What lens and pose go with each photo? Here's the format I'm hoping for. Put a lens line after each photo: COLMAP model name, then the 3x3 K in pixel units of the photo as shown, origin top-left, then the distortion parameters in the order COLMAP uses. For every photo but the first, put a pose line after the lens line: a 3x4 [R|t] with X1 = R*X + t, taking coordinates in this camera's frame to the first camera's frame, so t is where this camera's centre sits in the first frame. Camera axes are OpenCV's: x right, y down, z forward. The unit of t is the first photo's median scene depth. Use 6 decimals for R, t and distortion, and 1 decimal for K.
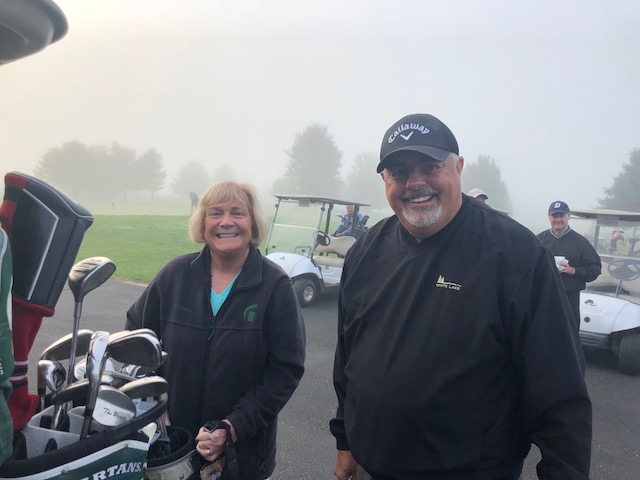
lens RADIAL K [[519.3, 0, 320.1], [0, 519.3, 234.1], [0, 0, 1]] dist [0.038072, -0.037086]
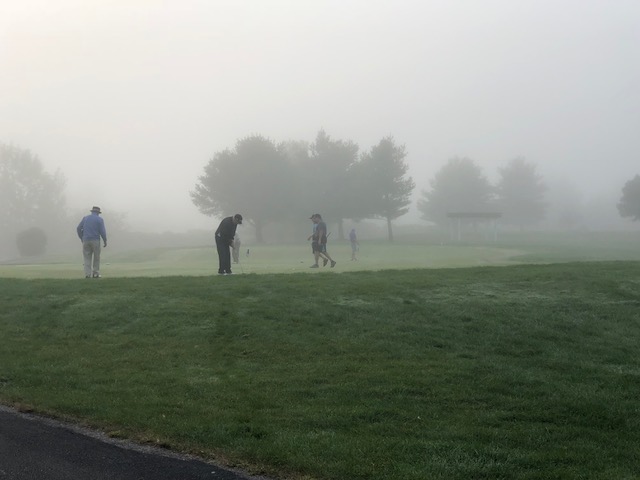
lens RADIAL K [[979.2, 0, 324.8], [0, 979.2, 240.8], [0, 0, 1]] dist [0.010452, 0.000000]
pose [[0.930432, -0.046904, -0.363451, -0.194384], [0.027875, 0.997960, -0.057429, -0.034794], [0.365403, 0.043303, 0.929842, 0.464115]]
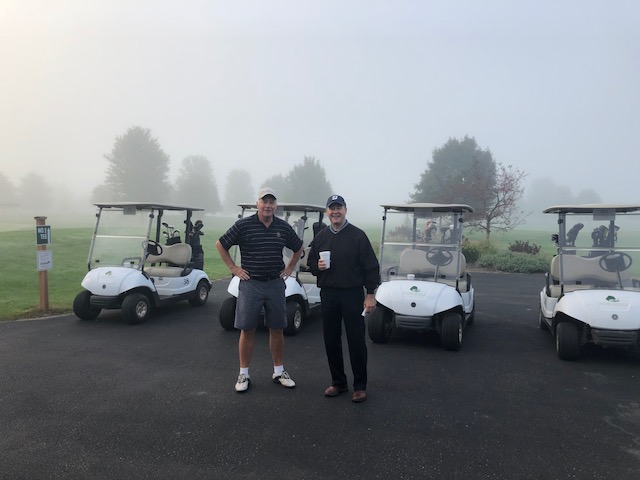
lens RADIAL K [[519.3, 0, 315.2], [0, 519.3, 239.2], [0, 0, 1]] dist [0.038072, -0.037086]
pose [[0.951282, -0.067257, 0.300896, 0.000225], [0.066025, 0.997716, 0.014276, -0.000413], [-0.301169, 0.006286, 0.953550, 0.008197]]
